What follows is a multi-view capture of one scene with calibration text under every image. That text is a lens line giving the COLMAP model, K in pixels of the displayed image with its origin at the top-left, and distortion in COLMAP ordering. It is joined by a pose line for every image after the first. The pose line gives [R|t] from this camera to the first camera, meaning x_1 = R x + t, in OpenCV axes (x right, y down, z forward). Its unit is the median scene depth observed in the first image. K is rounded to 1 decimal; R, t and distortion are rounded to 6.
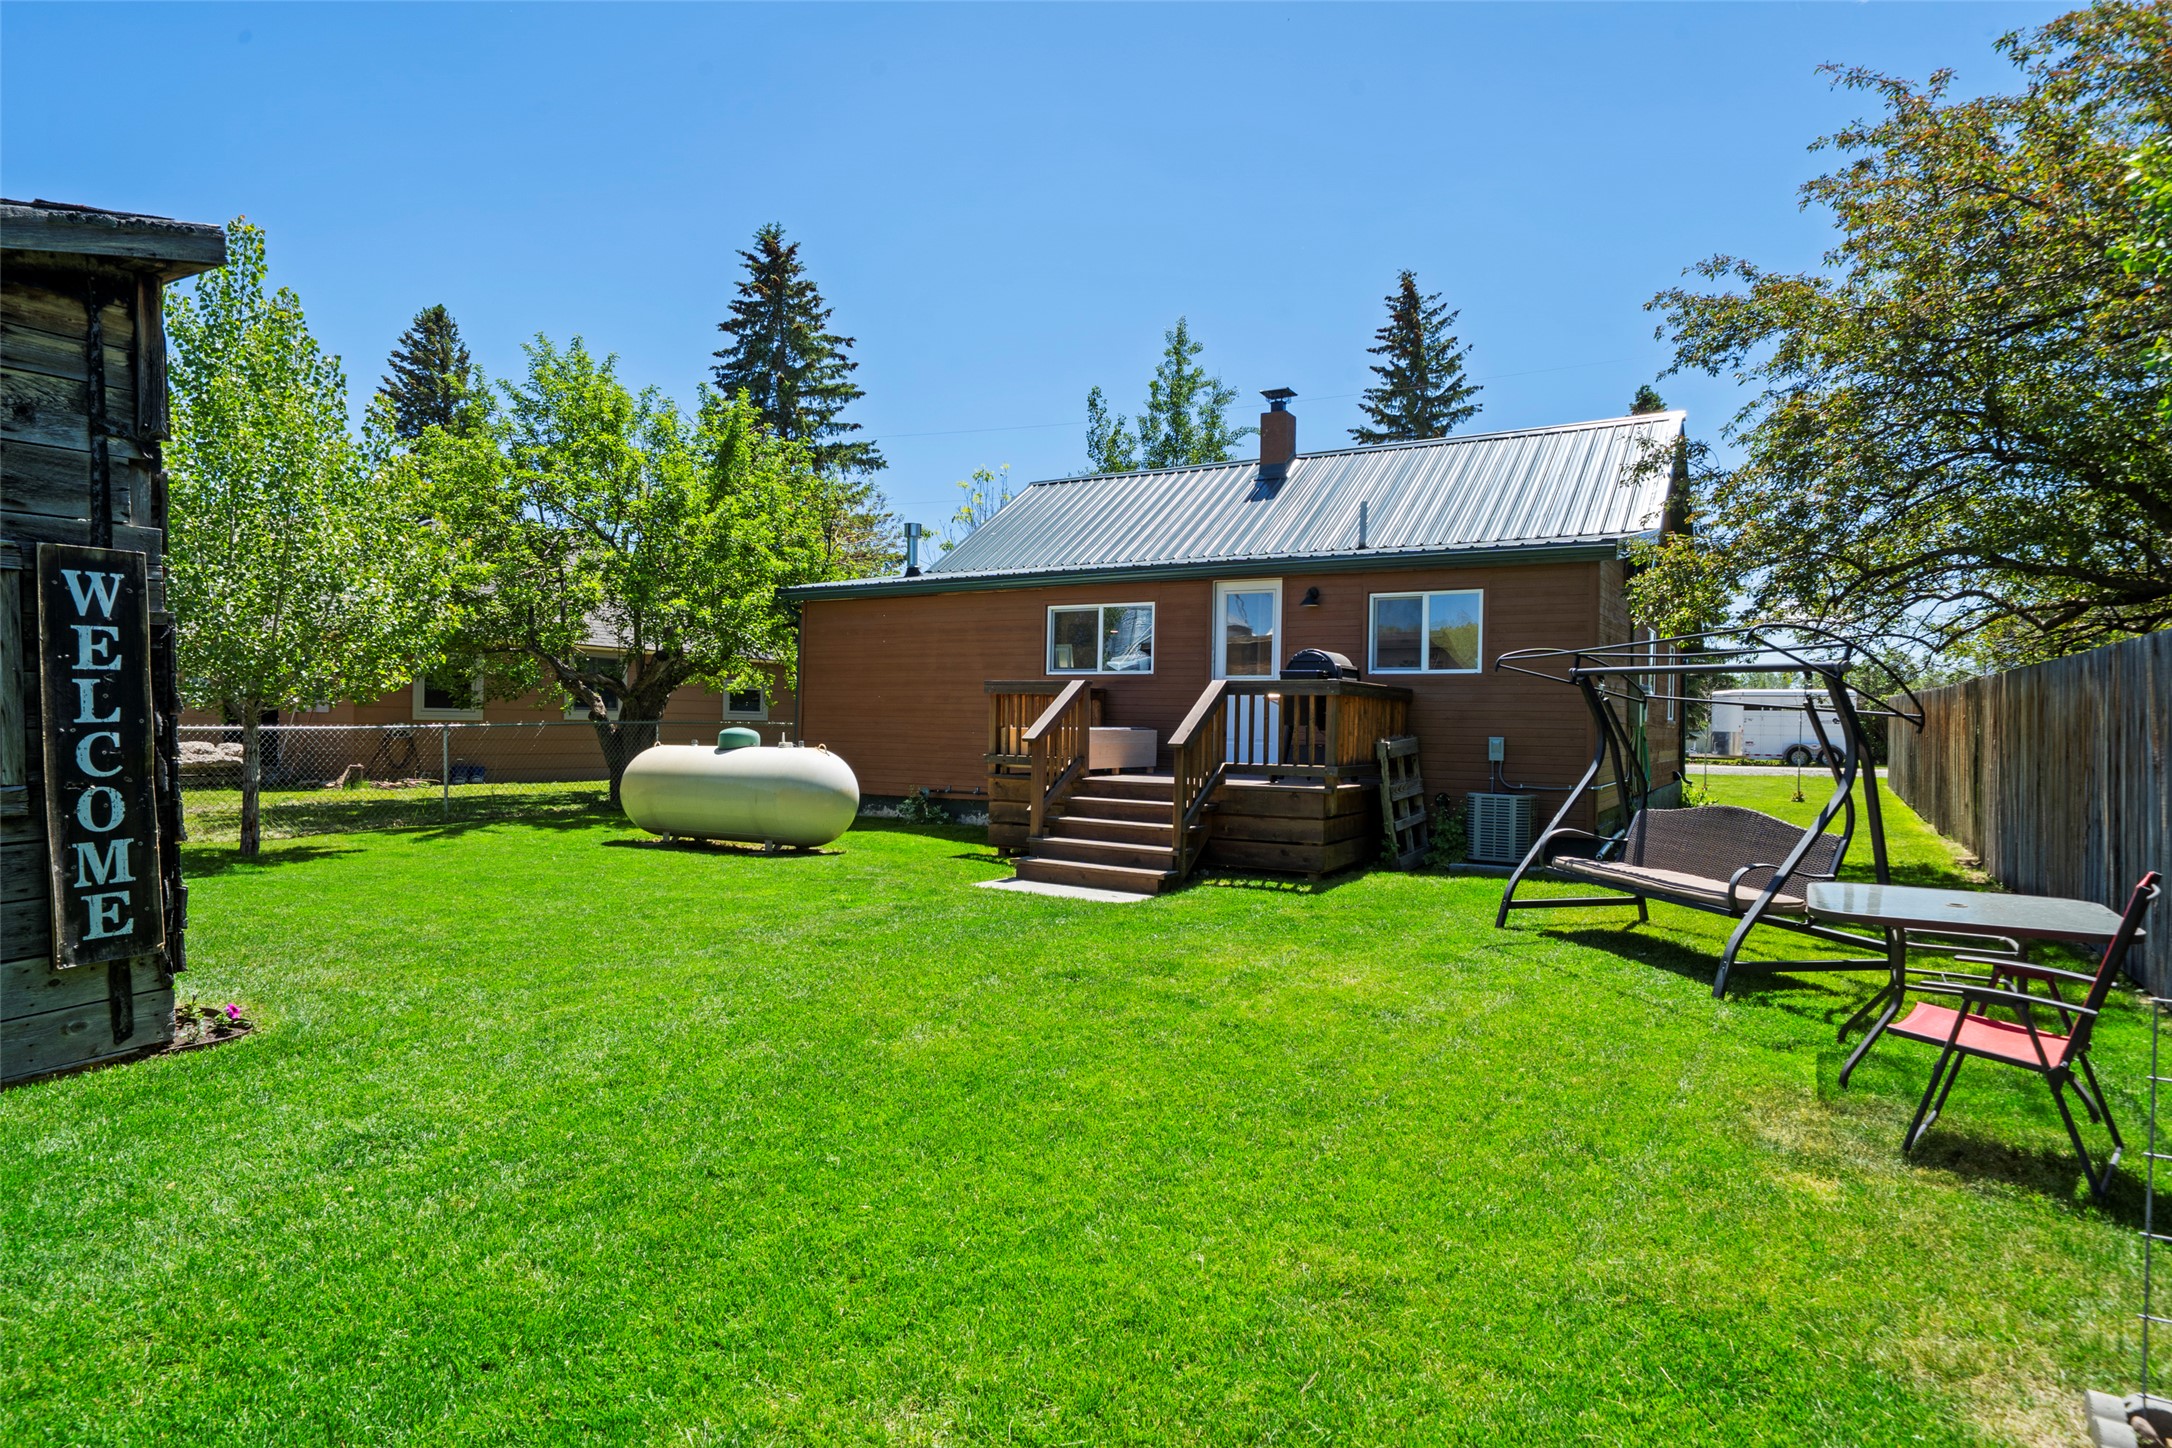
lens RADIAL K [[1198.9, 0, 1086.0], [0, 1198.9, 724.0], [0, 0, 1]] dist [0.002288, 0.000407]
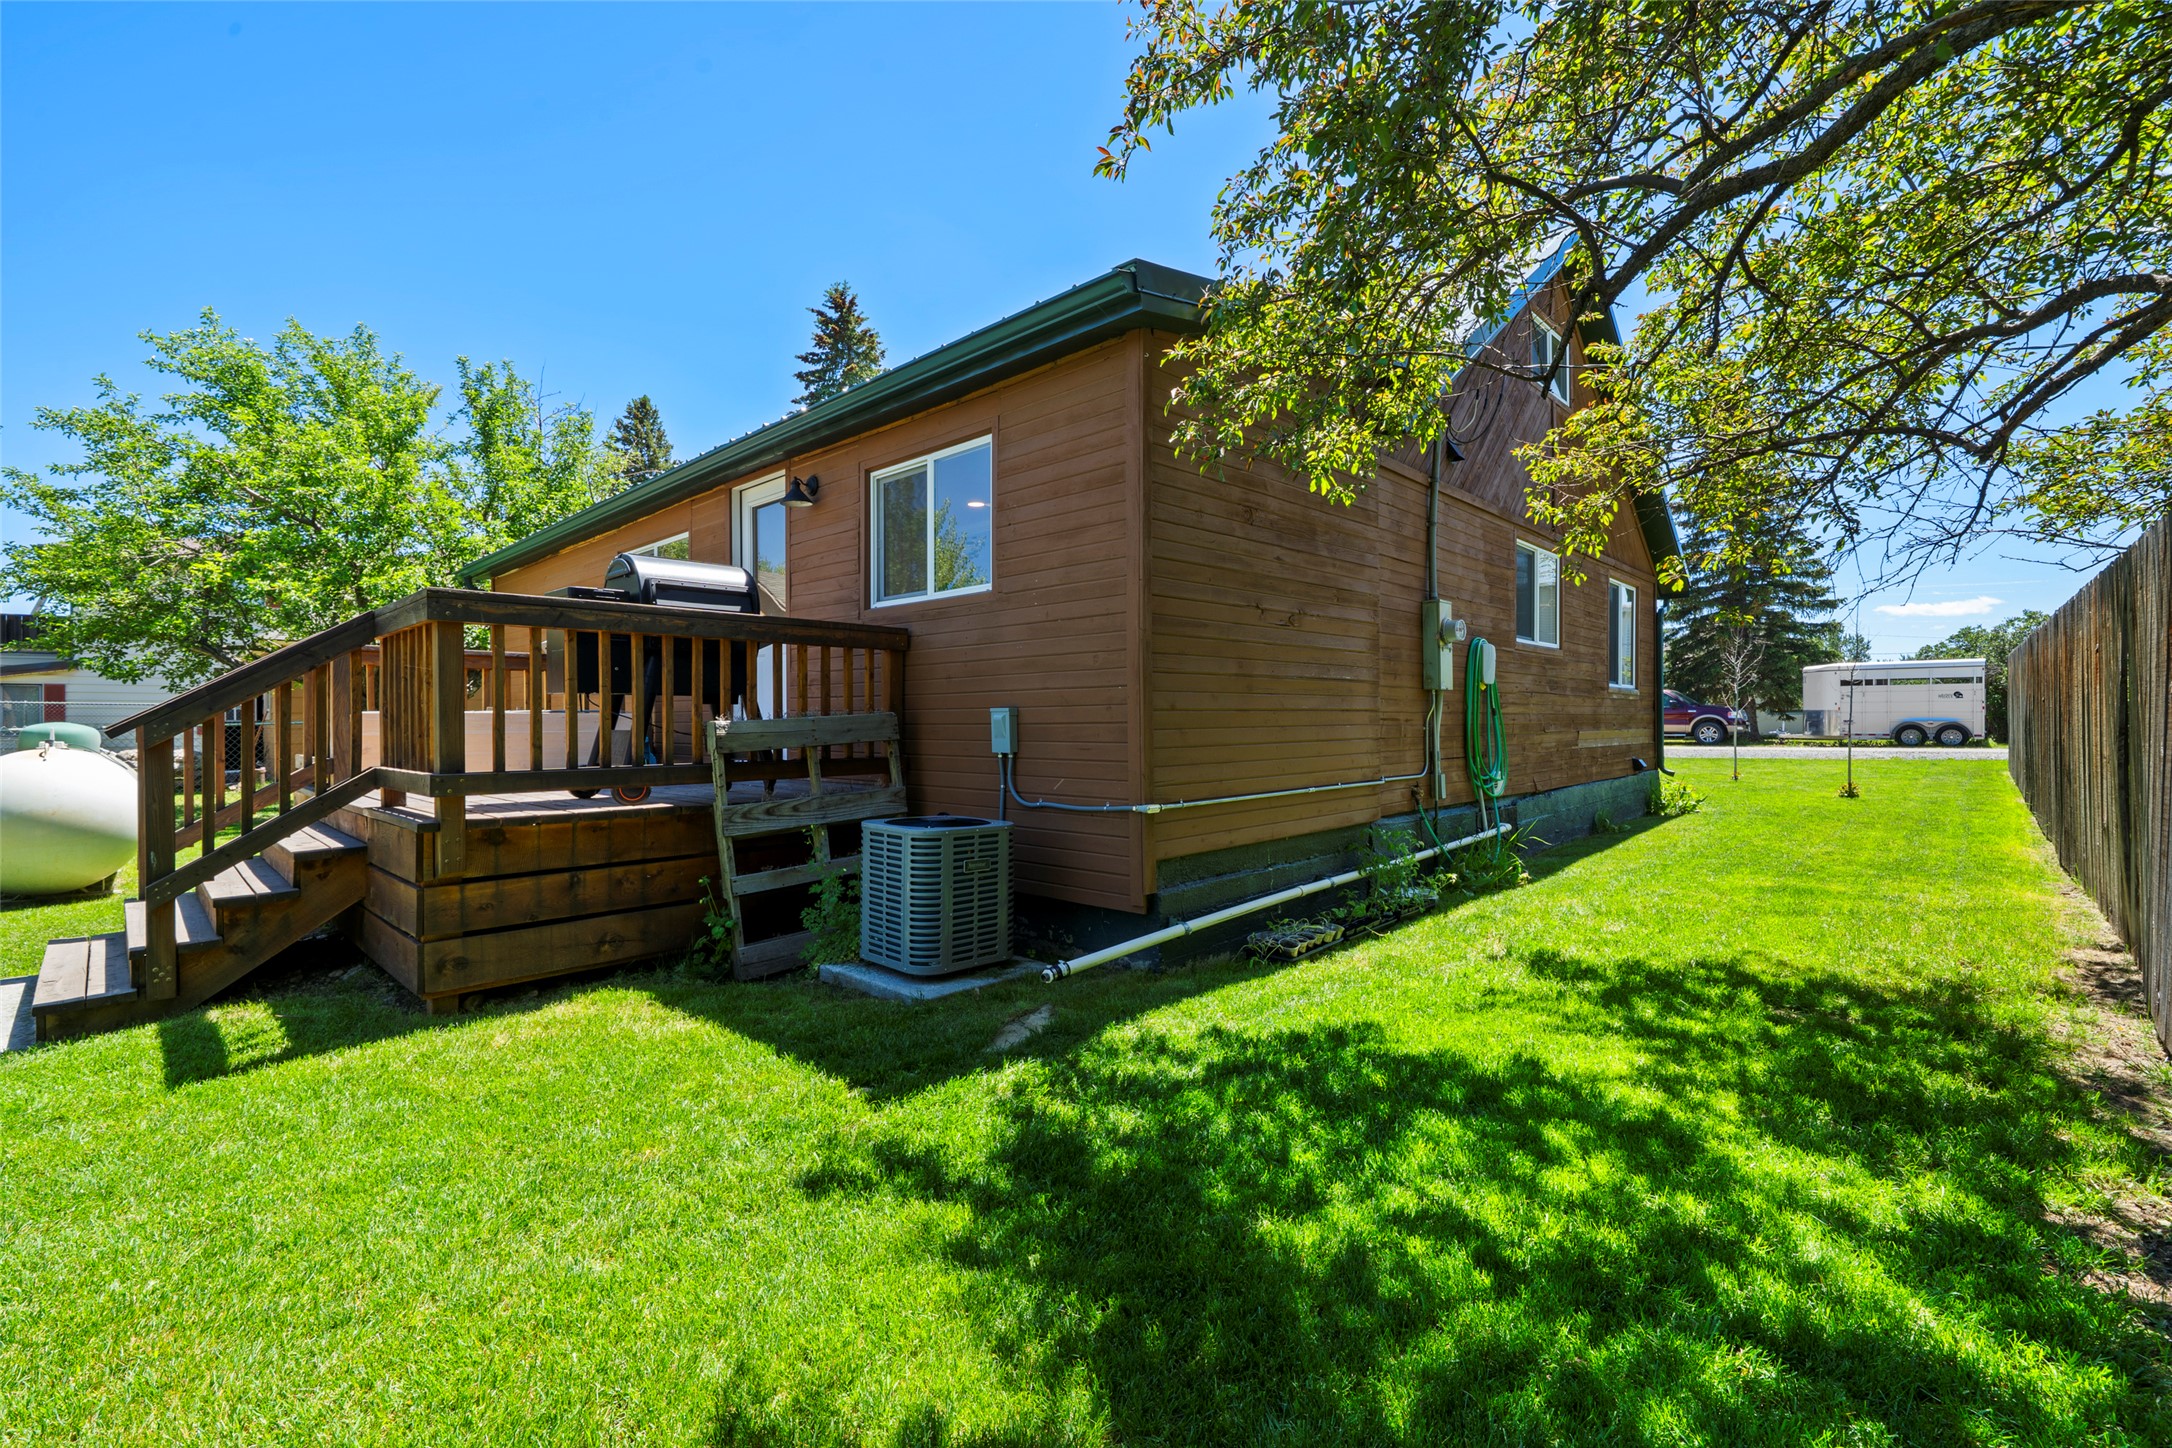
lens RADIAL K [[921.1, 0, 1086.0], [0, 921.1, 724.0], [0, 0, 1]] dist [-0.001262, -0.000064]
pose [[0.974843, -0.020144, -0.221981, 0.195228], [0.020613, 0.999788, -0.000204, 0.007929], [0.221938, -0.004377, 0.975051, 0.257397]]
